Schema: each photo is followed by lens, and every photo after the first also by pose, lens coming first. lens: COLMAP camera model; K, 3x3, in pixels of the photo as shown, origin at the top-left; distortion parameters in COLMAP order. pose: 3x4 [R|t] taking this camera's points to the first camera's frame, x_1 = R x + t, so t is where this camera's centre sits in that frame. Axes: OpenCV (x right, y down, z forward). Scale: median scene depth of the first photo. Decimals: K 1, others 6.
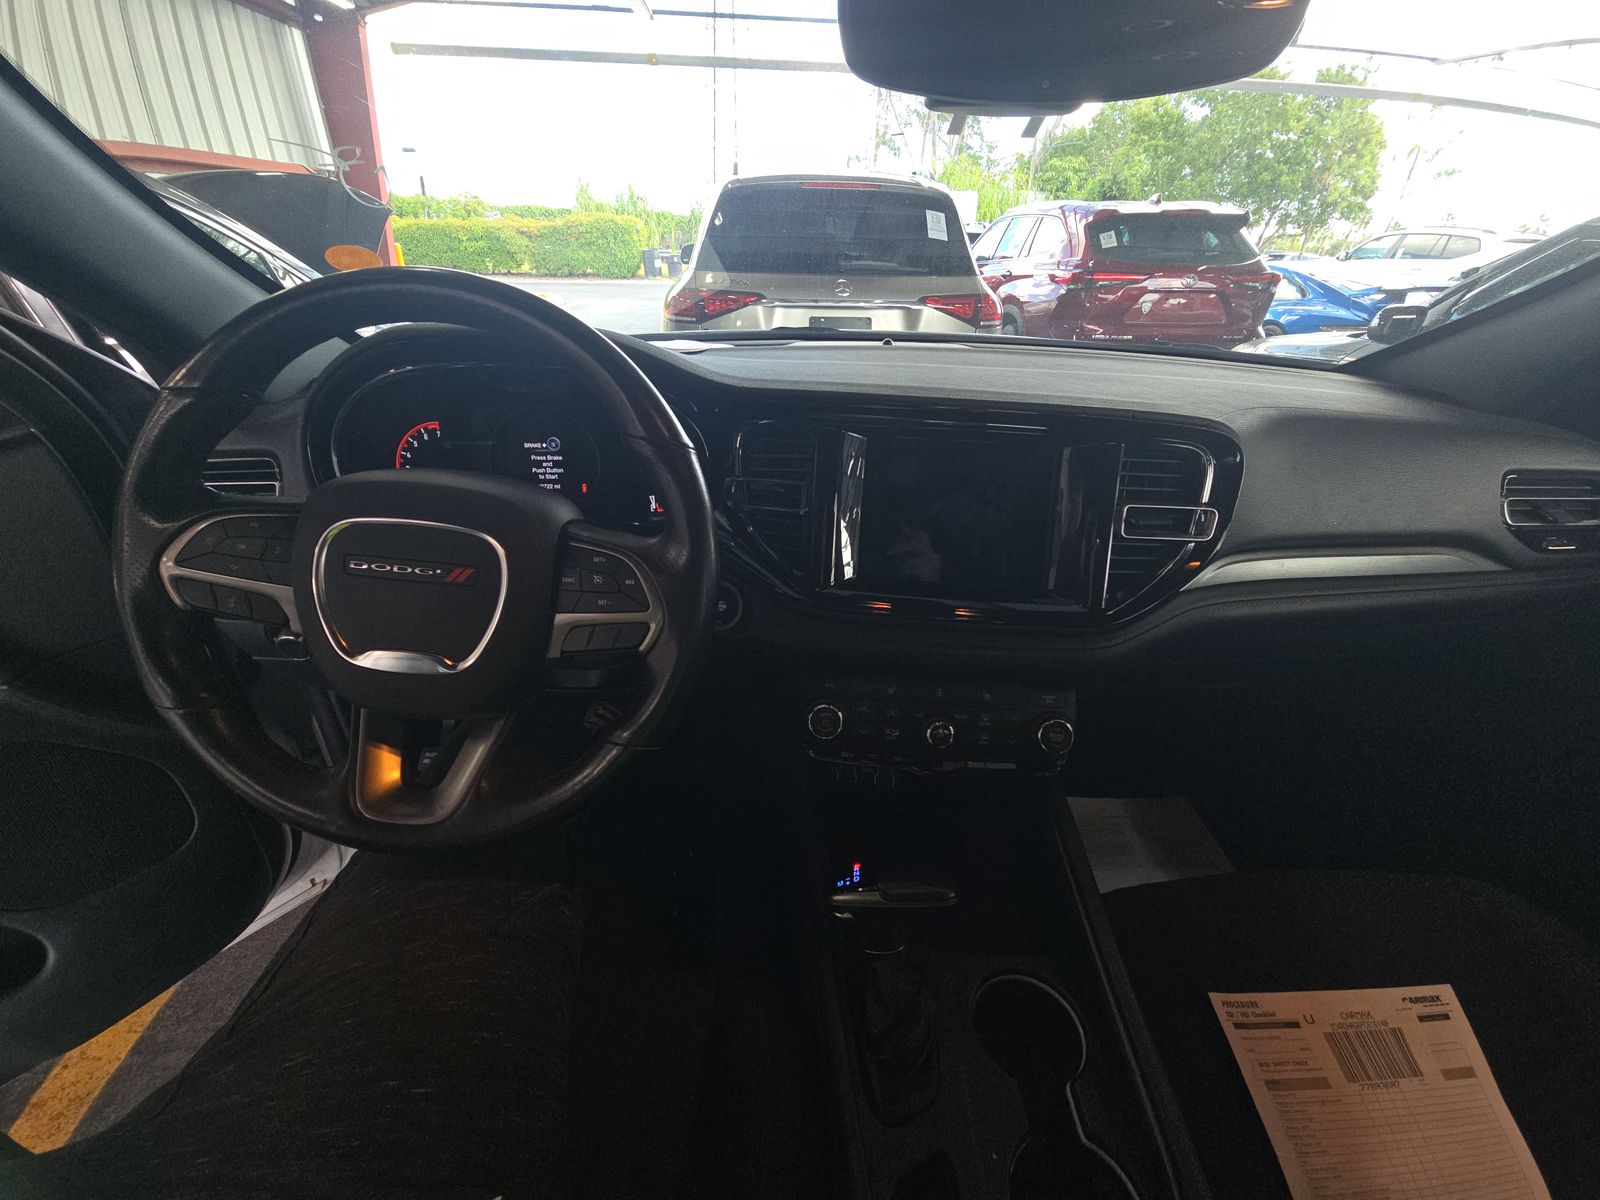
lens RADIAL K [[635.8, 0, 801.7], [0, 635.8, 609.1], [0, 0, 1]] dist [0.085119, -0.000025]
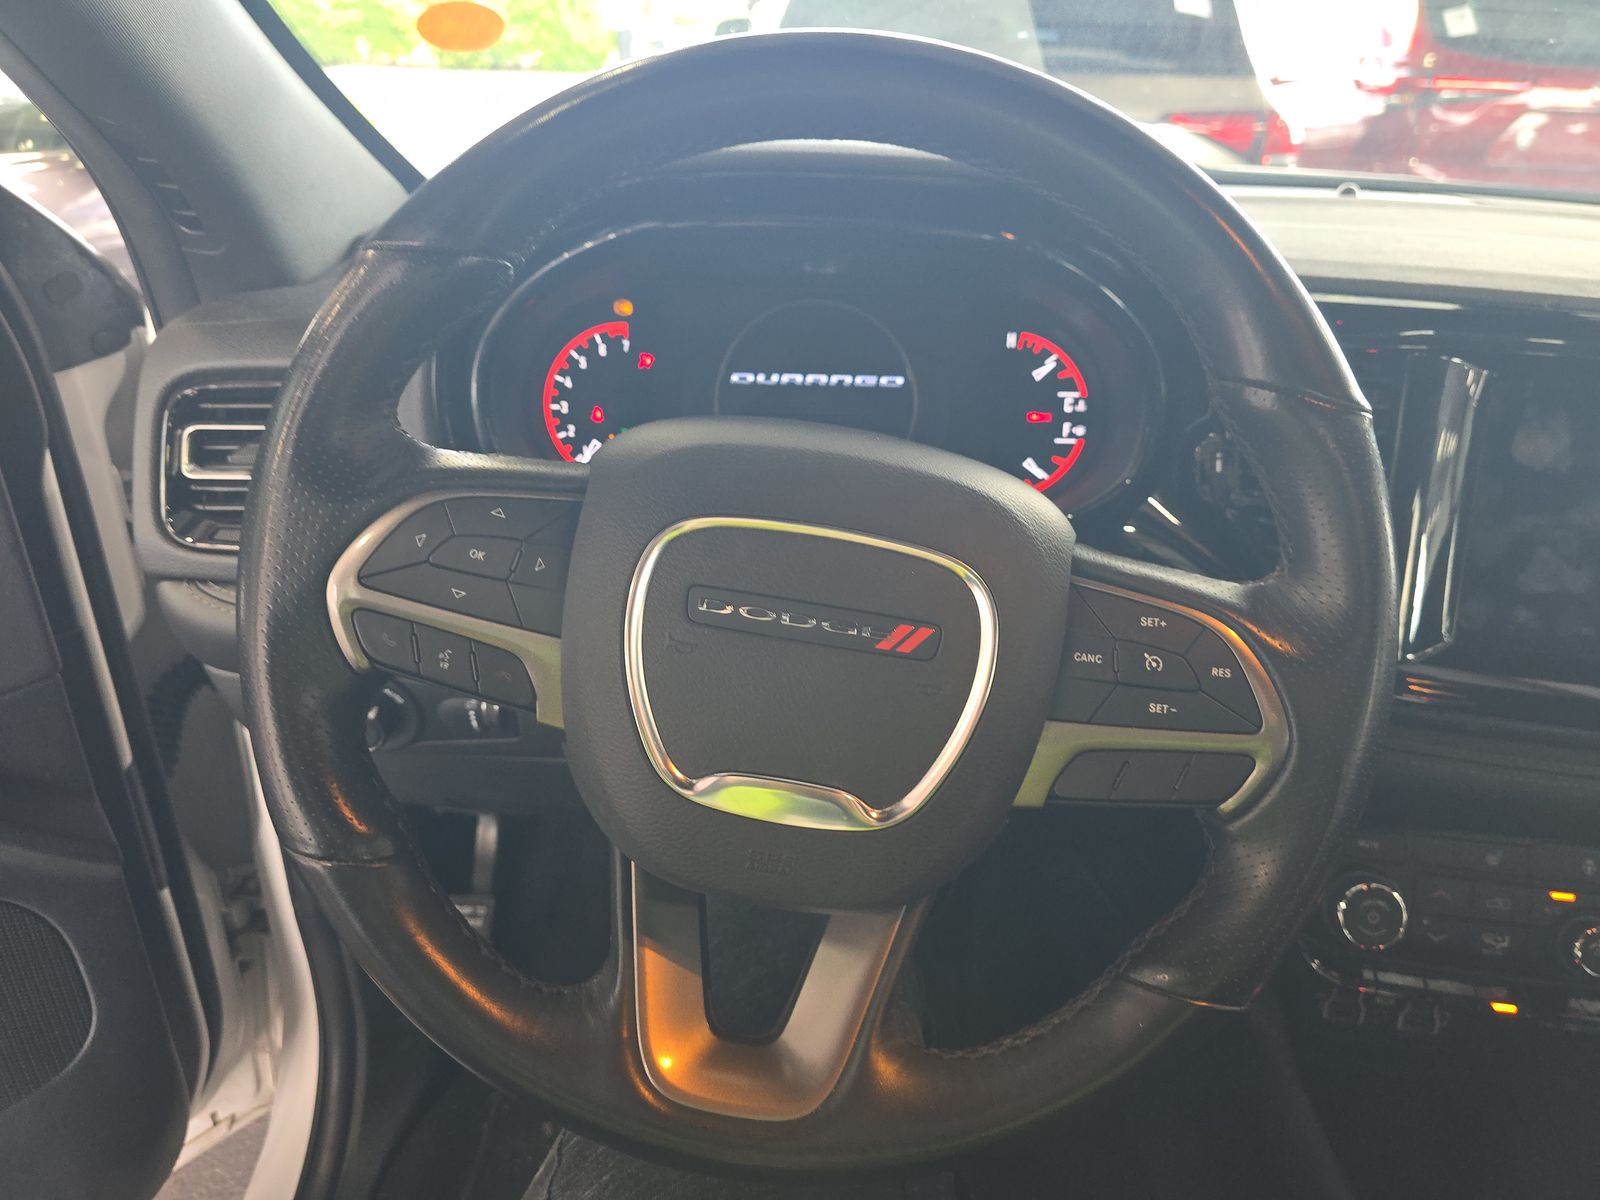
lens RADIAL K [[1101.3, 0, 800.0], [0, 1101.3, 600.0], [0, 0, 1]] dist [0.126150, 0.001266]
pose [[0.997135, 0.060321, -0.045642, -0.351610], [-0.061837, 0.997555, -0.032552, -0.030402], [0.043567, 0.035281, 0.998427, 0.072933]]
